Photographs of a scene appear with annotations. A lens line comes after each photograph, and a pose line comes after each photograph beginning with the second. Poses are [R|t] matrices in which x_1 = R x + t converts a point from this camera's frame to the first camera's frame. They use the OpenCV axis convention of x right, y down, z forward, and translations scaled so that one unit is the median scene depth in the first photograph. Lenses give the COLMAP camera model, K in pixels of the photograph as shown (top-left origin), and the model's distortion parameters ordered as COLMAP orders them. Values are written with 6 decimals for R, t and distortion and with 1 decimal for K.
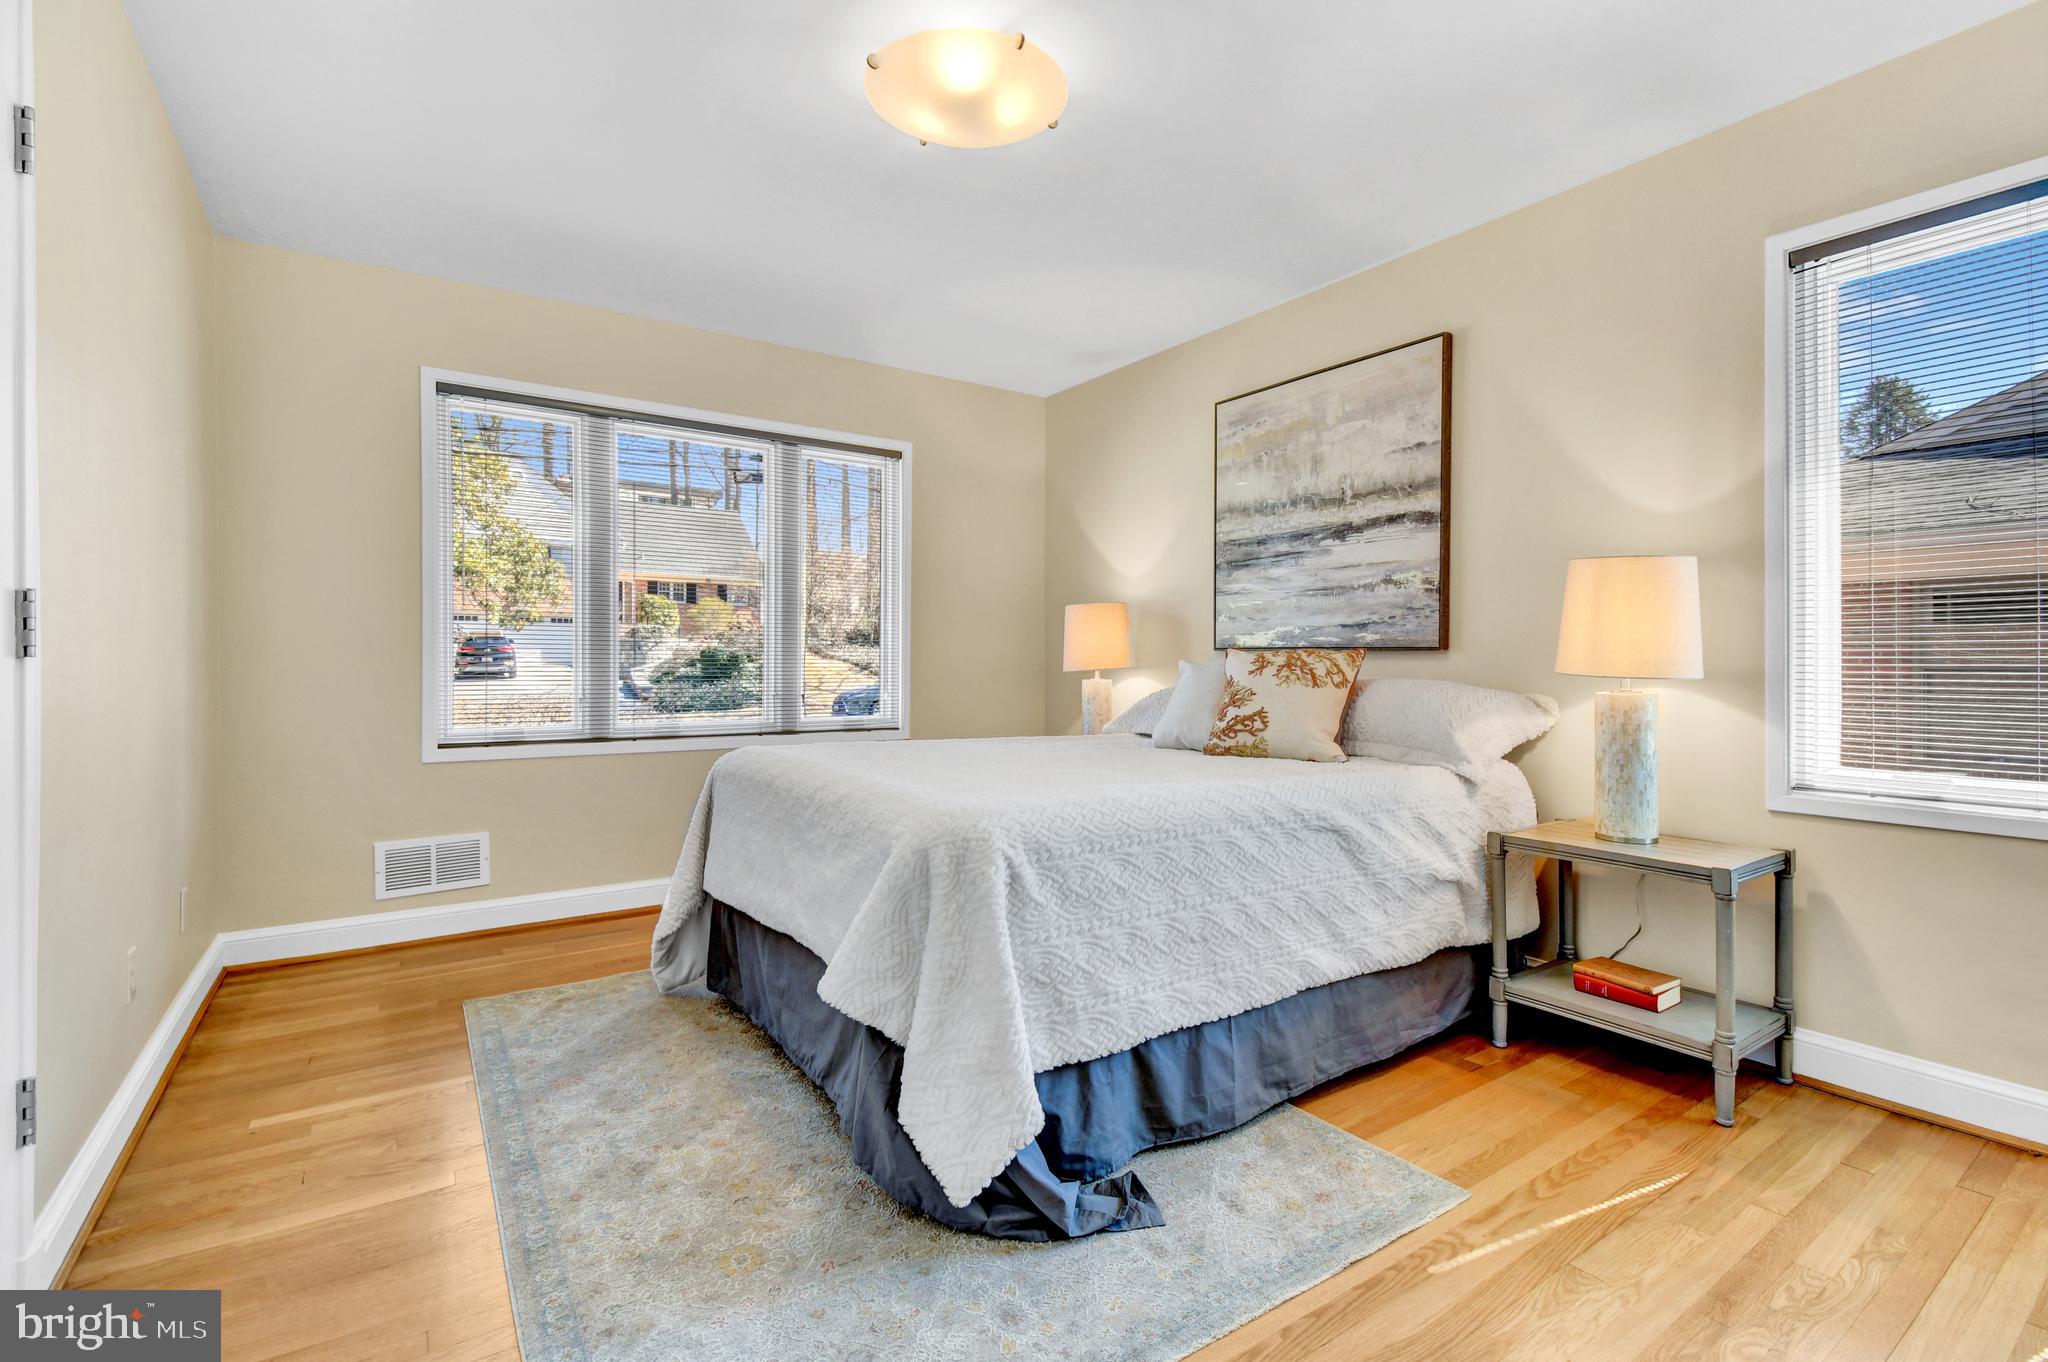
lens RADIAL K [[920.4, 0, 1030.6], [0, 920.4, 661.4], [0, 0, 1]] dist [0.025426, -0.021284]
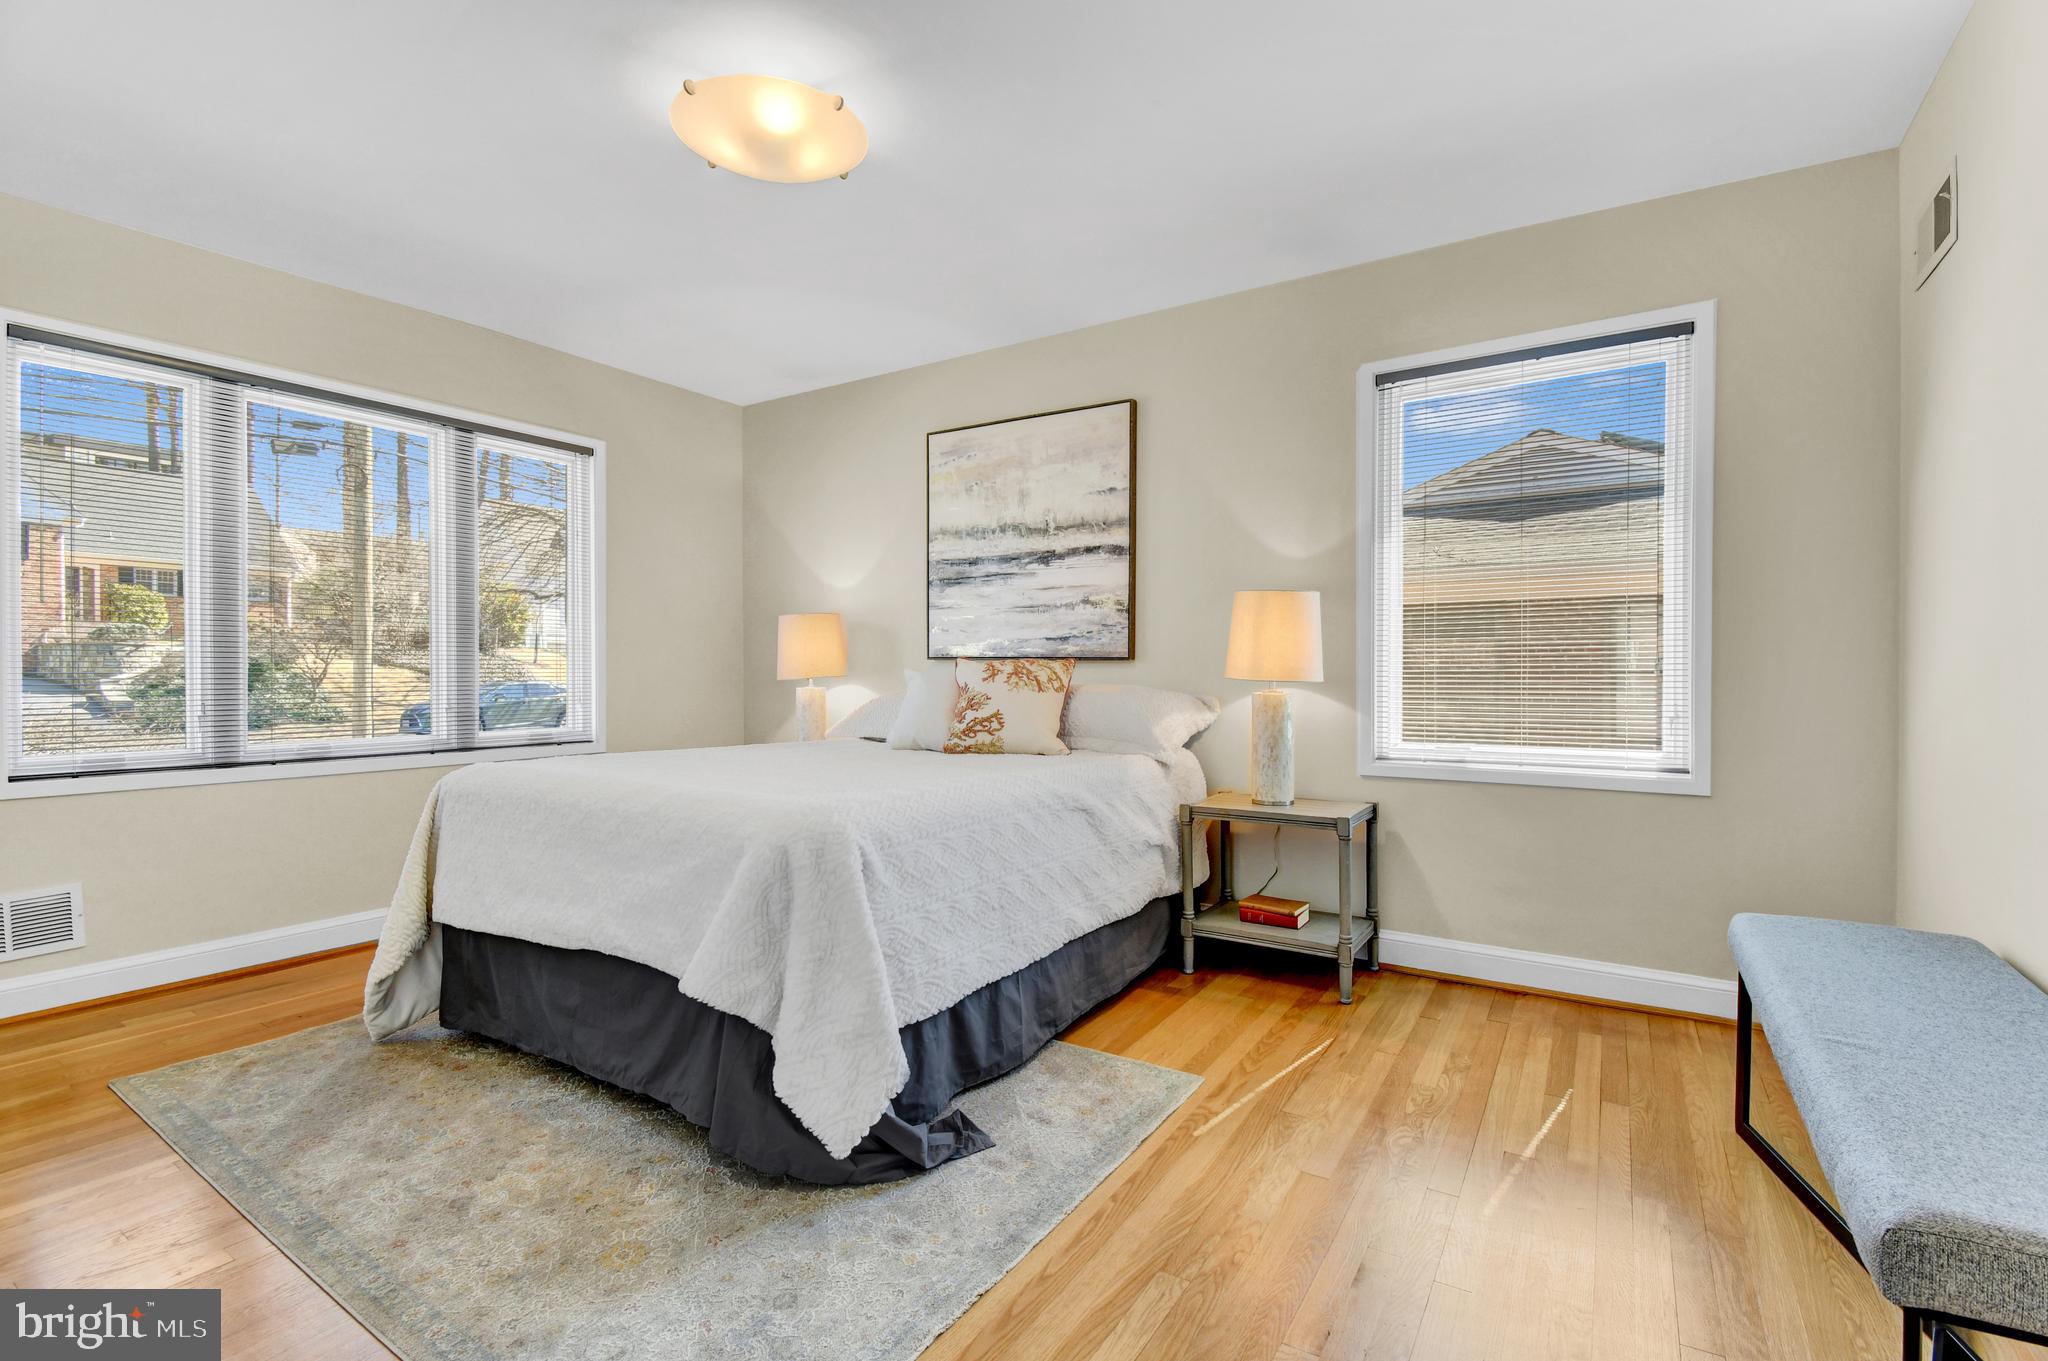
lens RADIAL K [[920.4, 0, 995.4], [0, 920.4, 671.7], [0, 0, 1]] dist [0.025426, -0.021284]
pose [[0.927244, -0.004291, 0.374432, -0.220281], [0.002660, 0.999985, 0.004872, -0.003727], [-0.374447, -0.003522, 0.927242, -0.073364]]
